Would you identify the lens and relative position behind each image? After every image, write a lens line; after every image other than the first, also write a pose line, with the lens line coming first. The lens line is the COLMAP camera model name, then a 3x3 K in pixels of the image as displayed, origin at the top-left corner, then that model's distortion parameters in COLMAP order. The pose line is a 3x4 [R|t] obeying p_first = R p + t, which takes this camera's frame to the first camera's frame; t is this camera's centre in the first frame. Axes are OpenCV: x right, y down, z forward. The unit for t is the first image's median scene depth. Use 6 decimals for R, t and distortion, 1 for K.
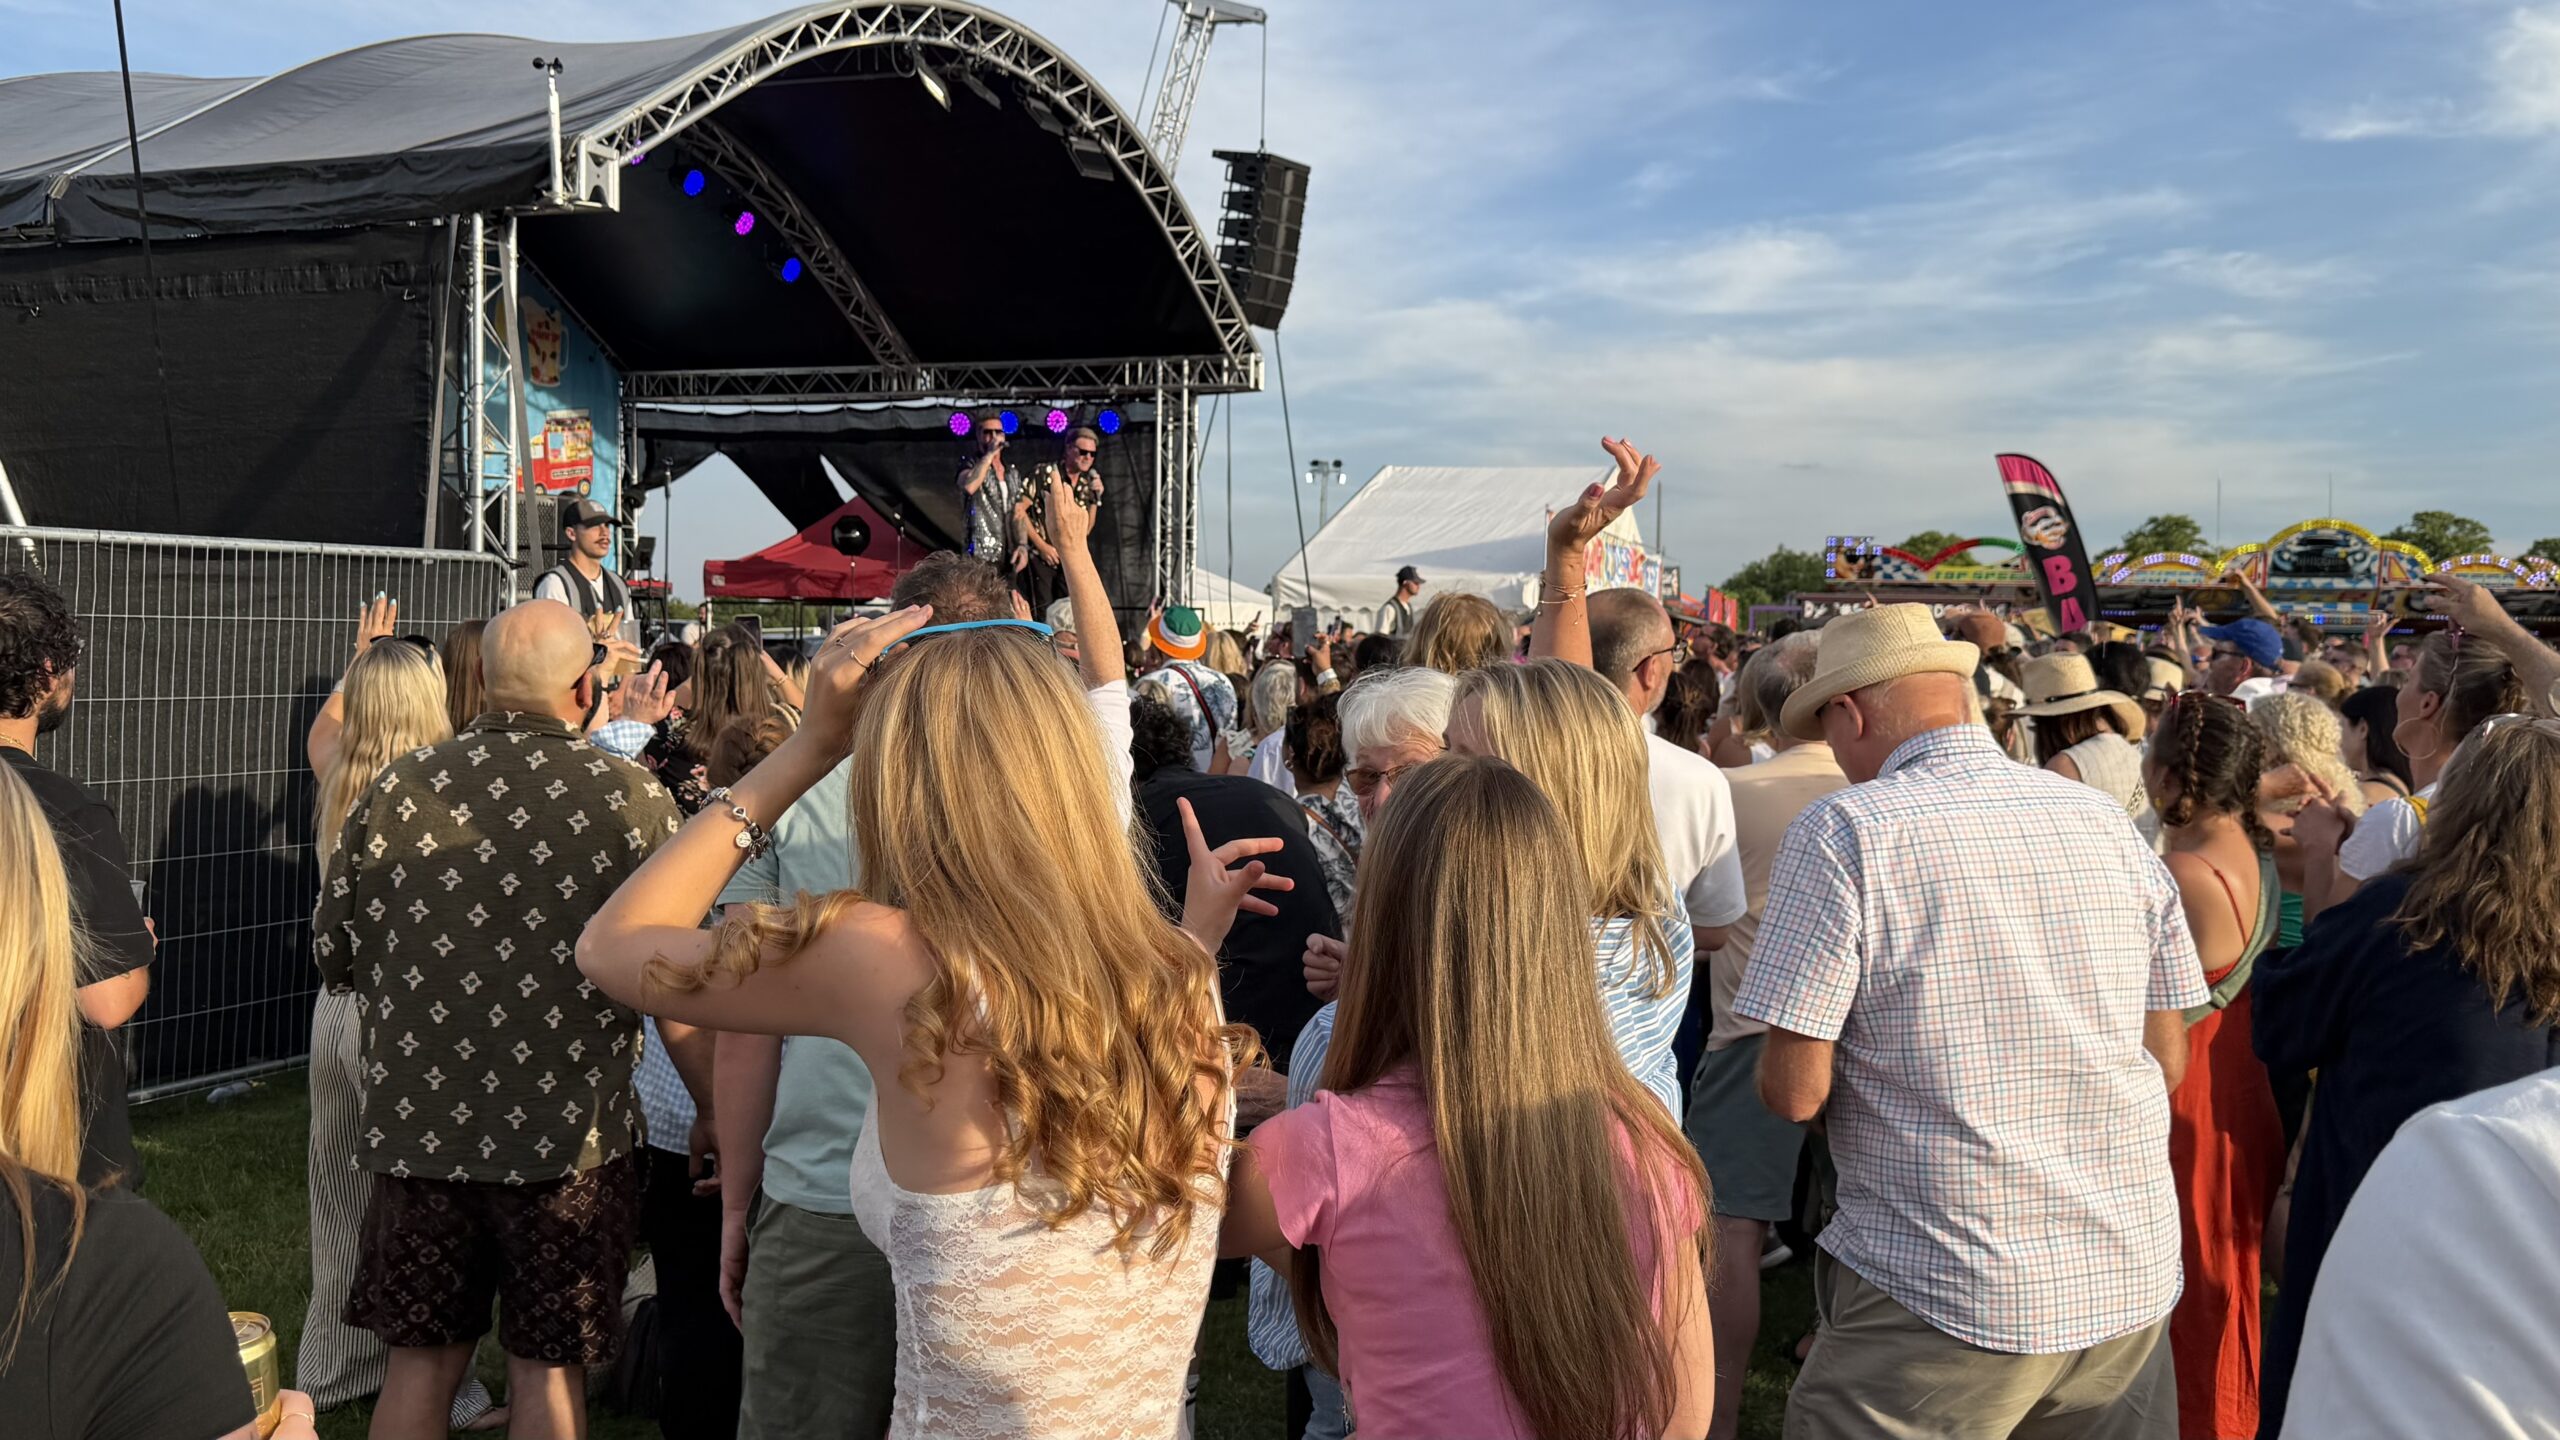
lens RADIAL K [[2287.3, 0, 1280.0], [0, 2287.3, 720.0], [0, 0, 1]] dist [0.102851, 0.003533]
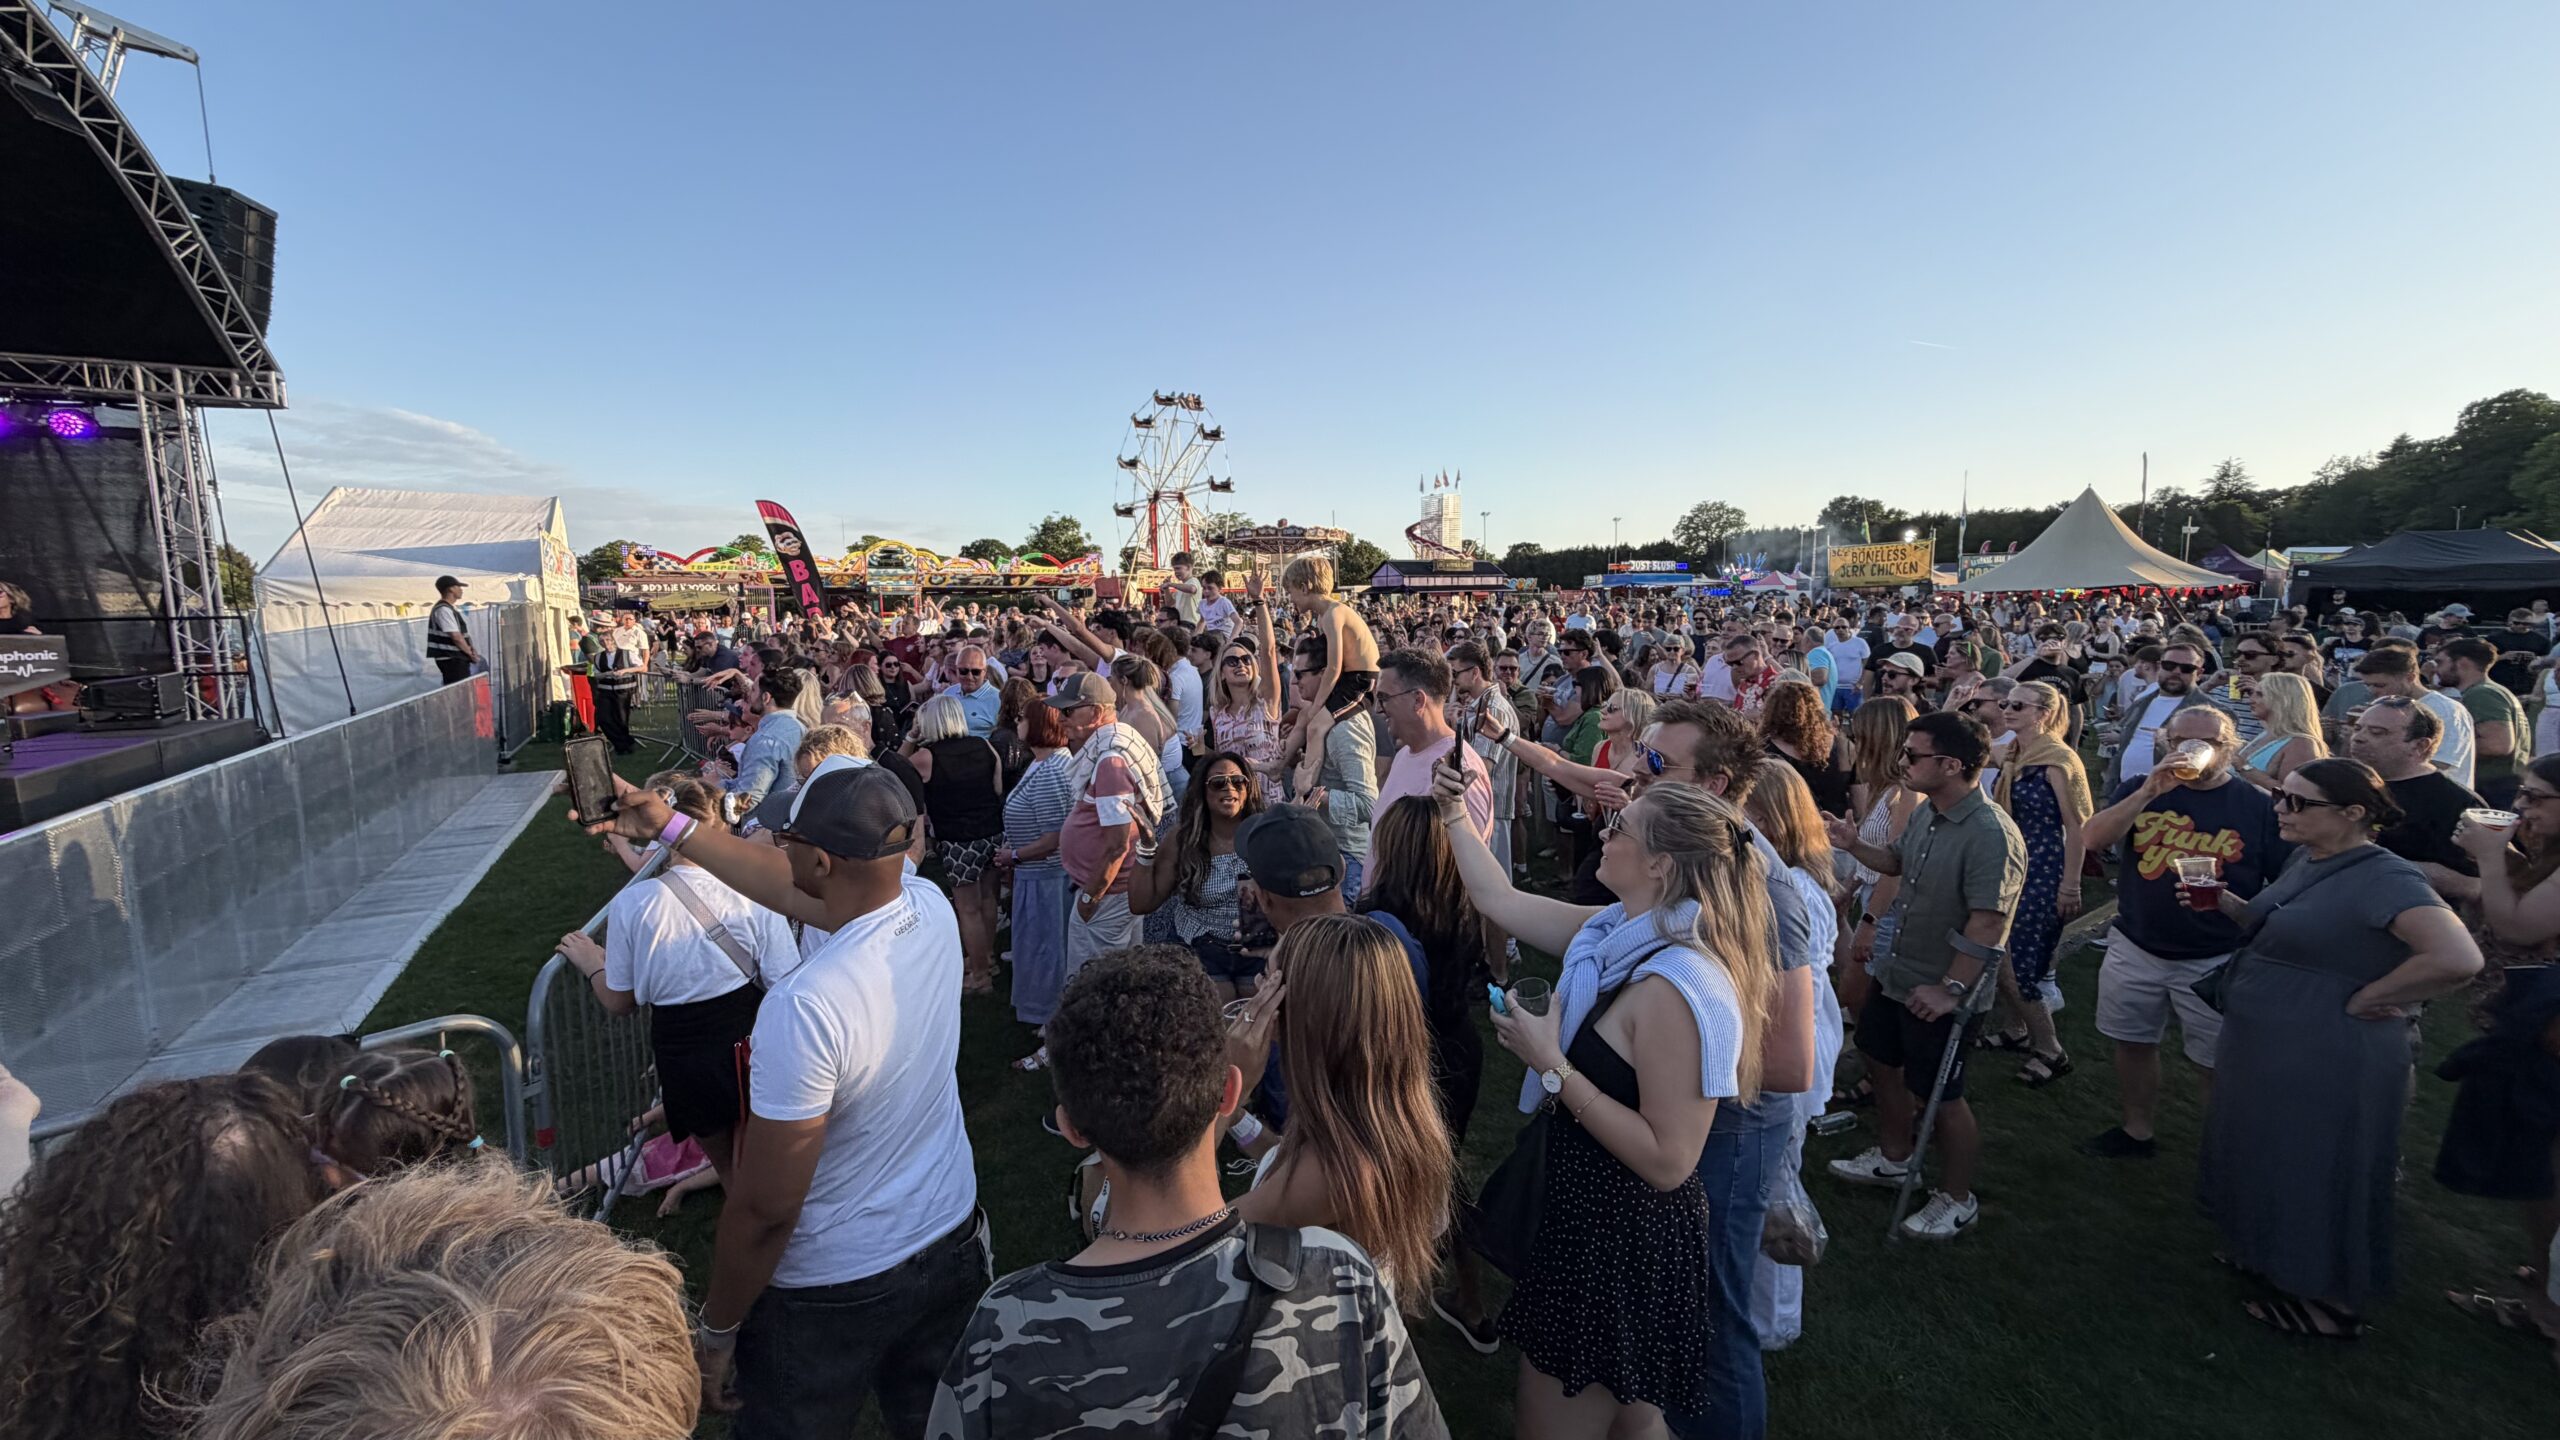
lens RADIAL K [[1025.3, 0, 1280.0], [0, 1025.3, 720.0], [0, 0, 1]] dist [0.001748, 0.000382]
pose [[0.653807, -0.114278, 0.747982, -0.075440], [0.046442, 0.992726, 0.111077, -0.029747], [-0.755235, -0.037885, 0.654359, 0.314648]]
